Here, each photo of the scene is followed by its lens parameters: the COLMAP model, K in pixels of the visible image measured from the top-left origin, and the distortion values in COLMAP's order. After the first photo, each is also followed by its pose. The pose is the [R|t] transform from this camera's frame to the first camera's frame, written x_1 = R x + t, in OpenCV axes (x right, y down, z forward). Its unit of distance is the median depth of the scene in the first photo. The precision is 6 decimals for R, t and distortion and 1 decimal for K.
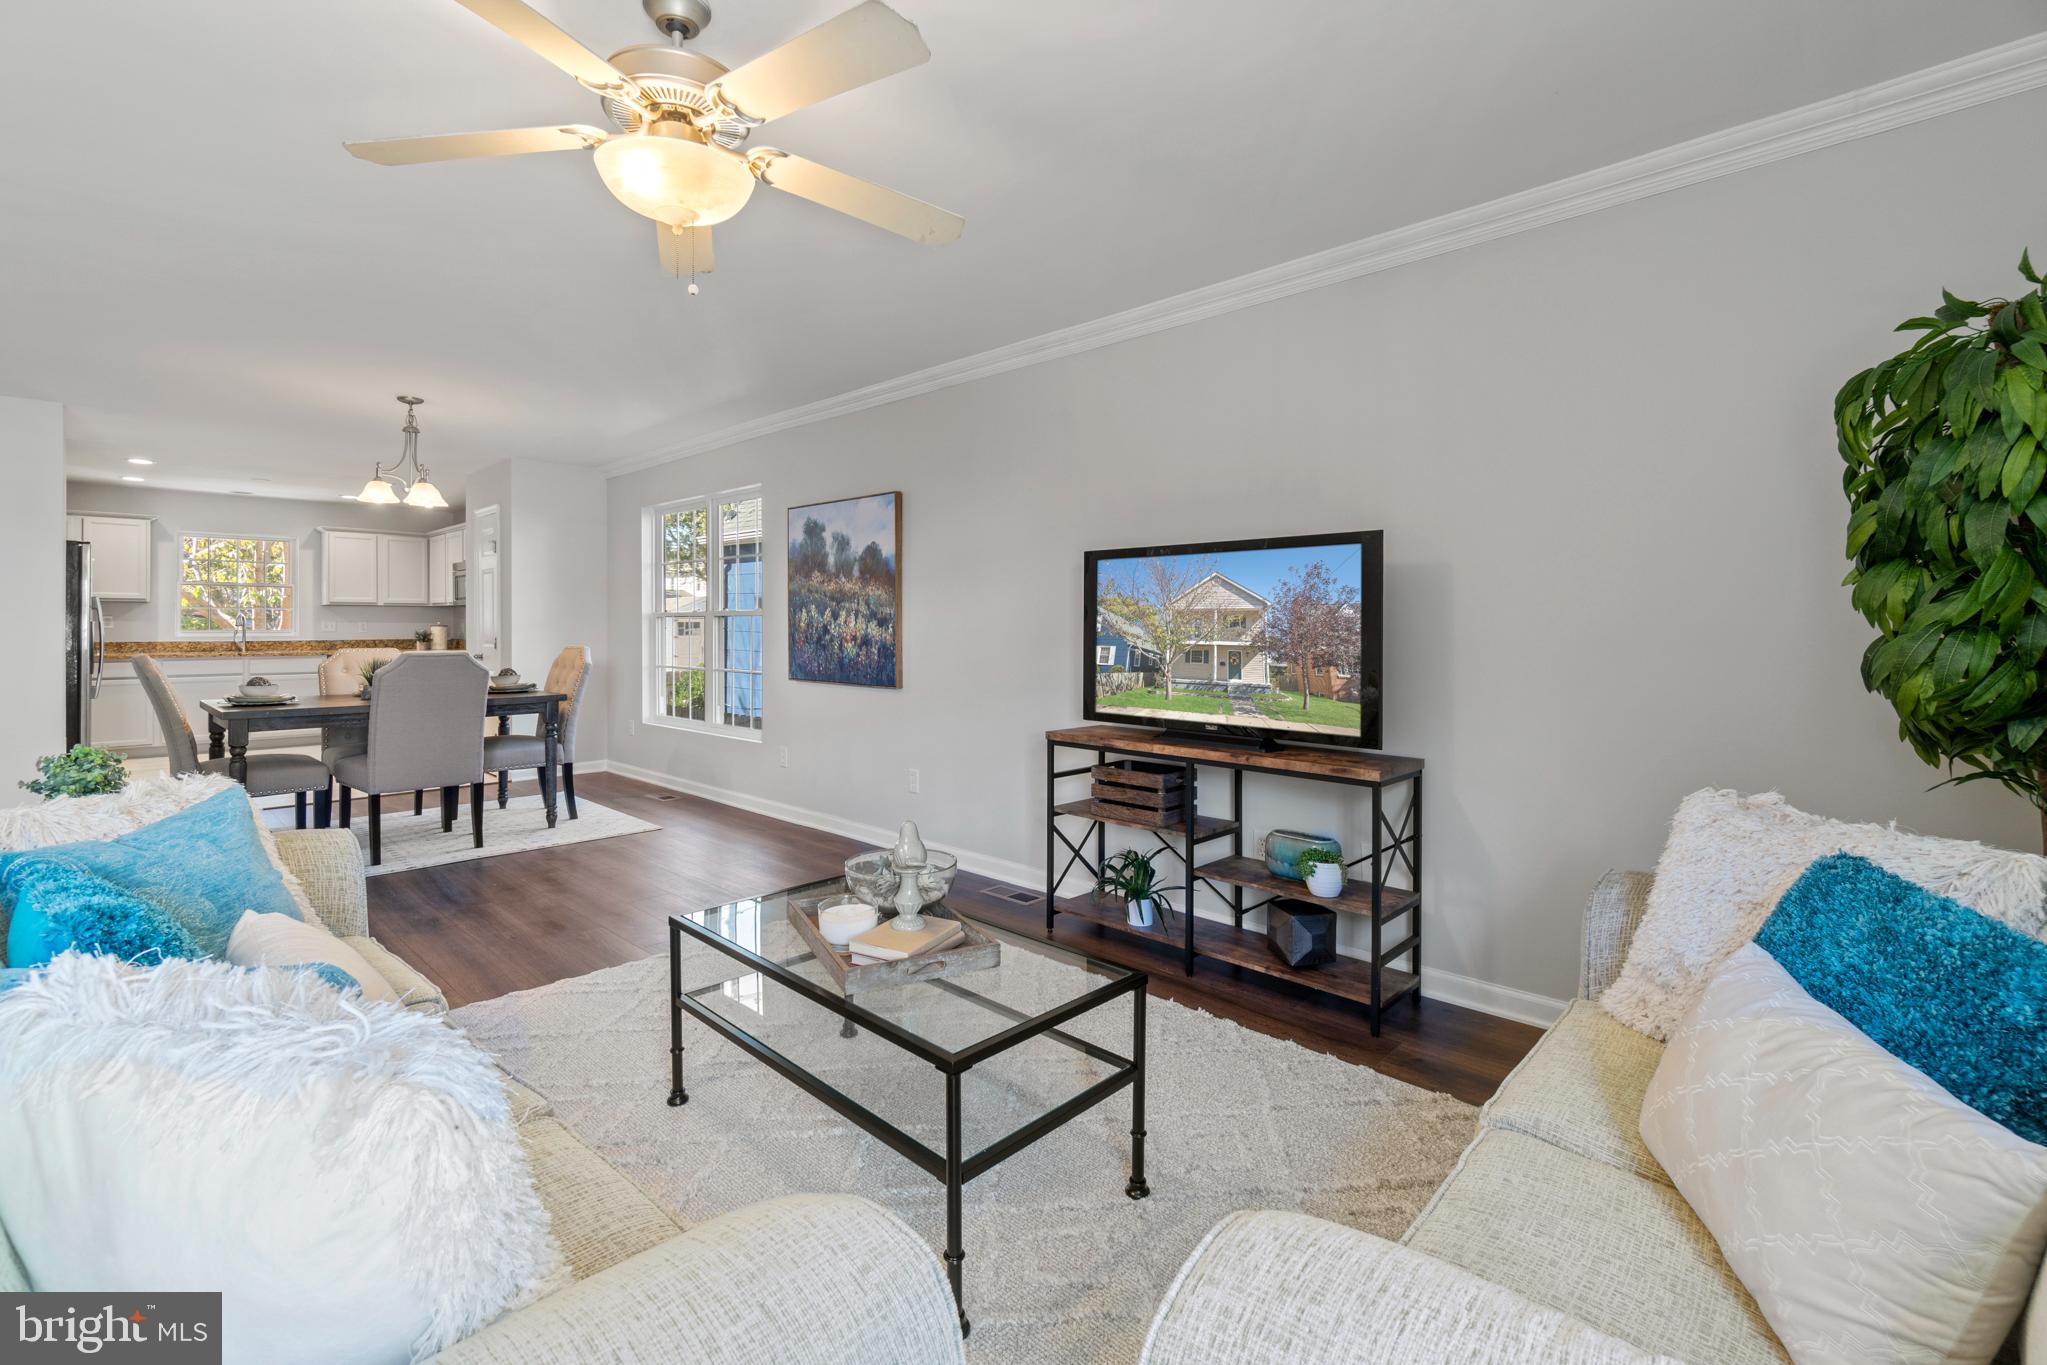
lens RADIAL K [[901.8, 0, 1023.1], [0, 901.8, 634.6], [0, 0, 1]] dist [-0.004352, 0.000106]
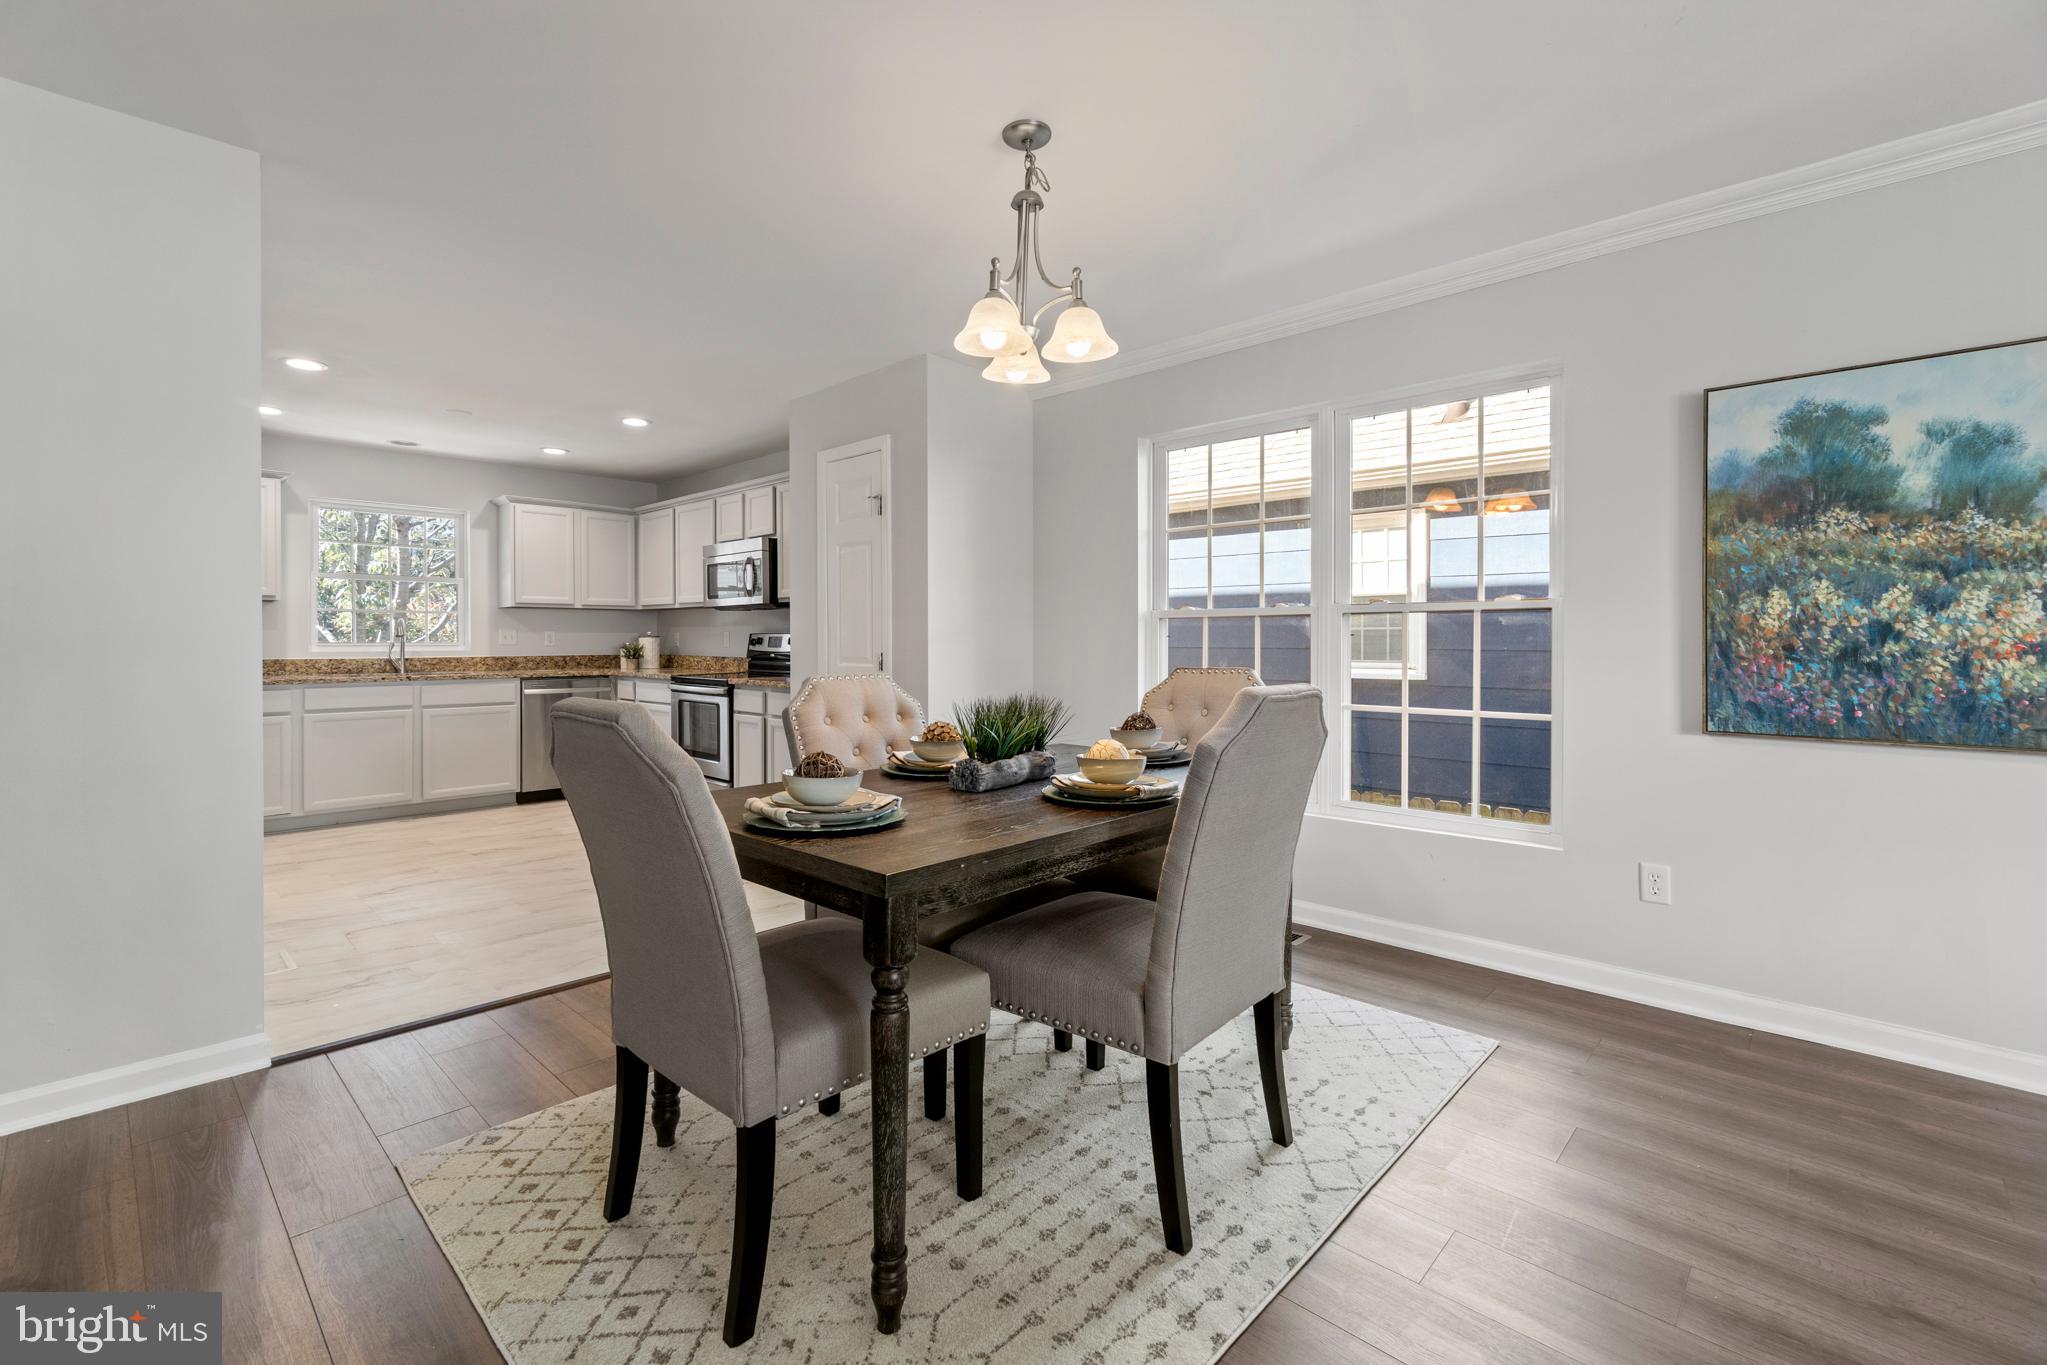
lens RADIAL K [[891.0, 0, 1006.6], [0, 891.0, 649.3], [0, 0, 1]] dist [-0.004669, -0.000282]
pose [[0.999992, -0.002539, -0.003123, -0.684169], [0.002539, 0.999997, -0.000289, 0.002667], [0.003124, 0.000282, 0.999995, 0.539127]]
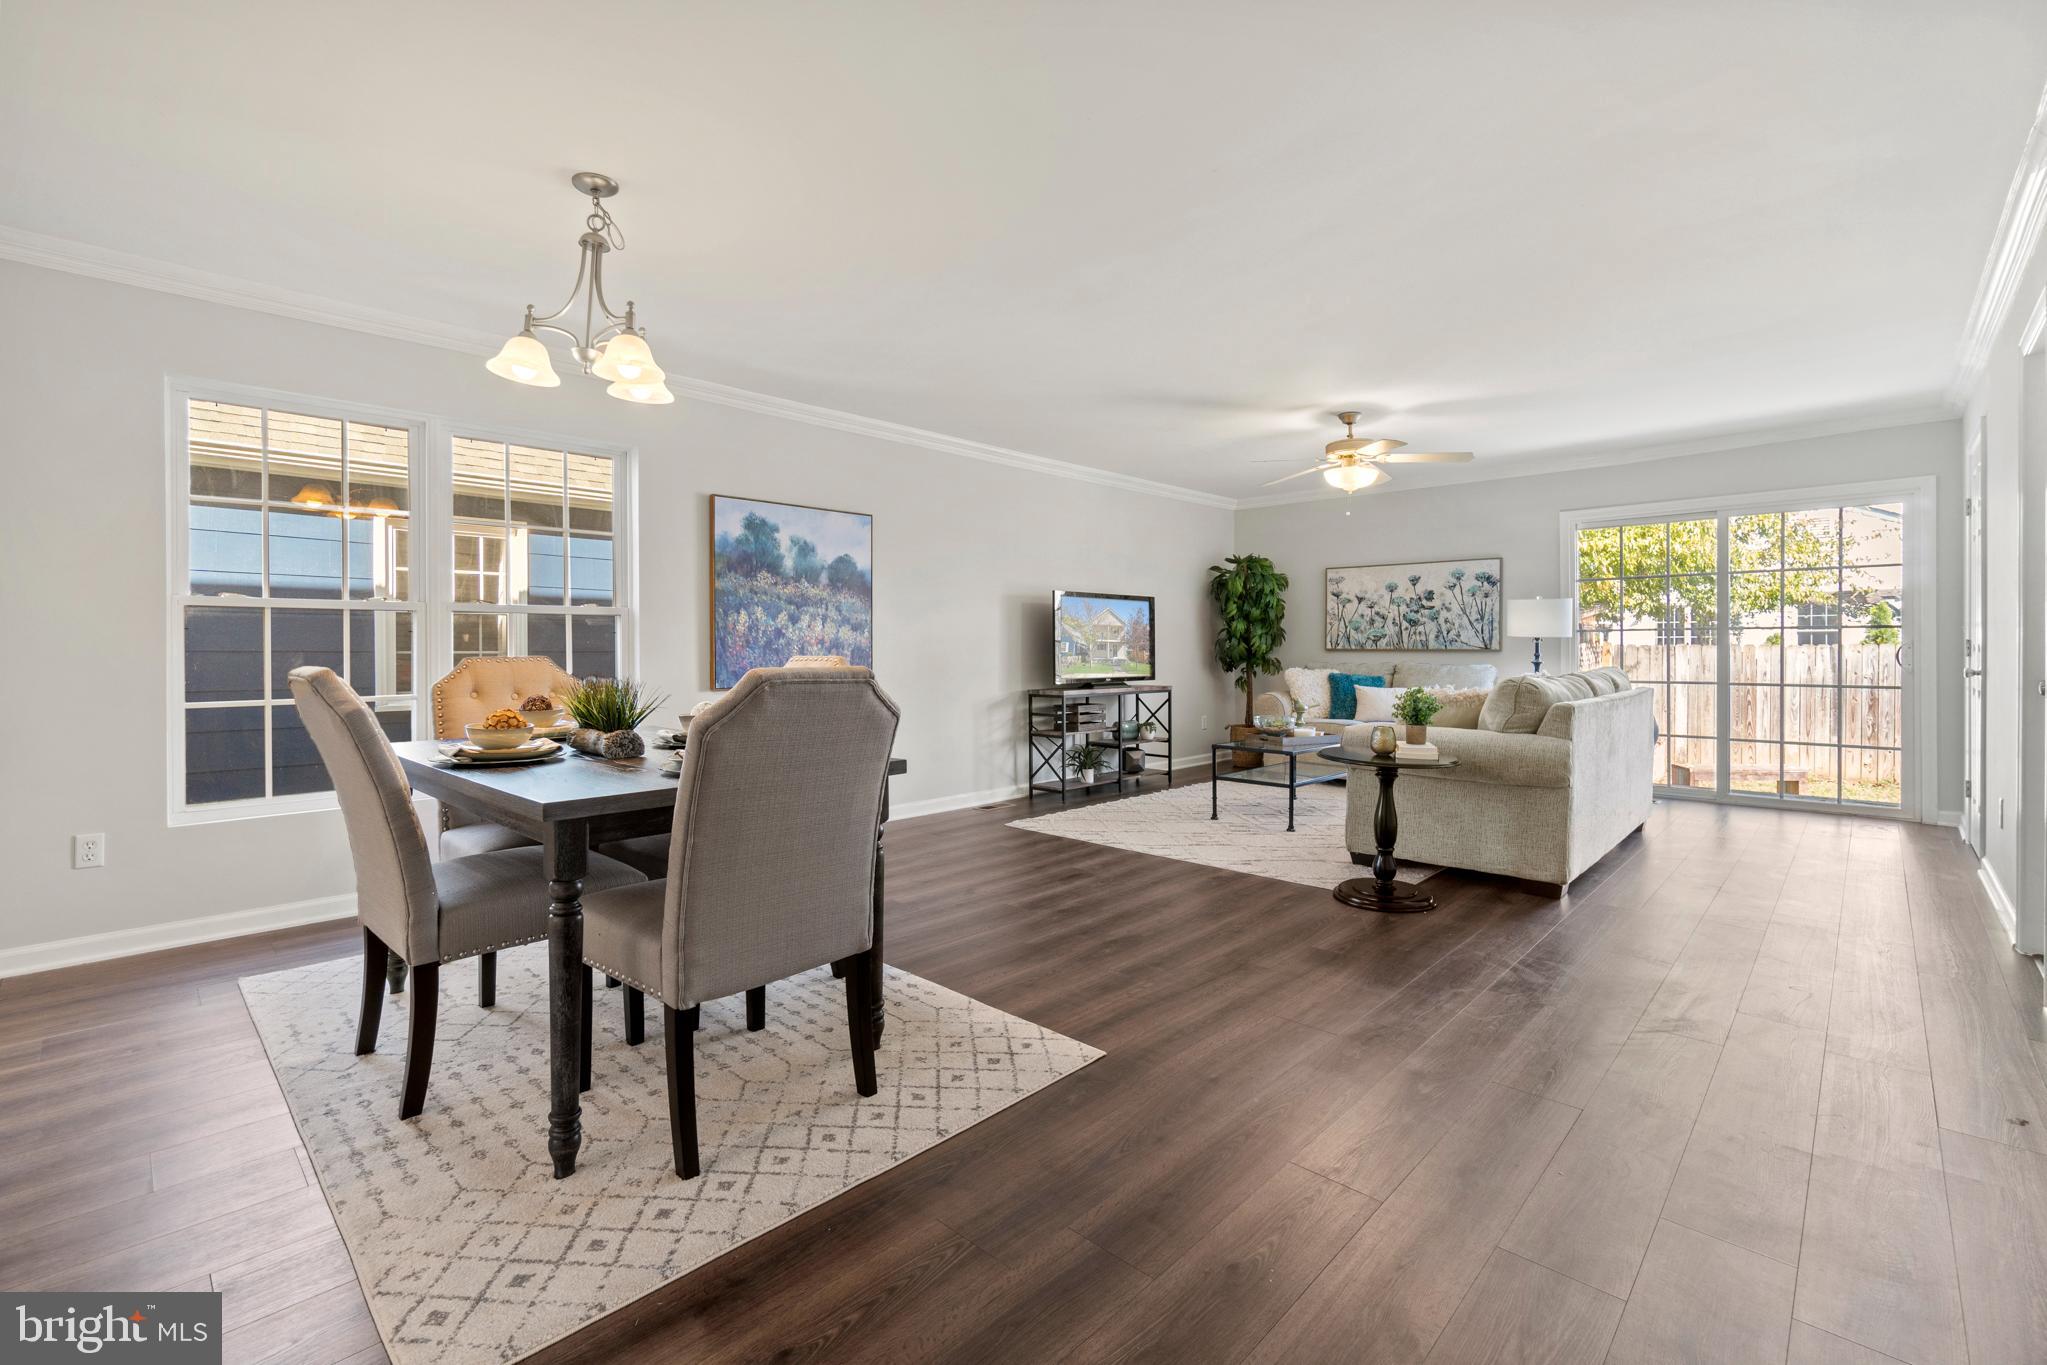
lens RADIAL K [[891.0, 0, 1006.6], [0, 891.0, 649.3], [0, 0, 1]] dist [-0.004669, -0.000282]
pose [[0.014934, -0.003620, 0.999882, -1.189495], [0.013509, 0.999903, 0.003419, 0.011790], [-0.999797, 0.013456, 0.014981, 0.747270]]
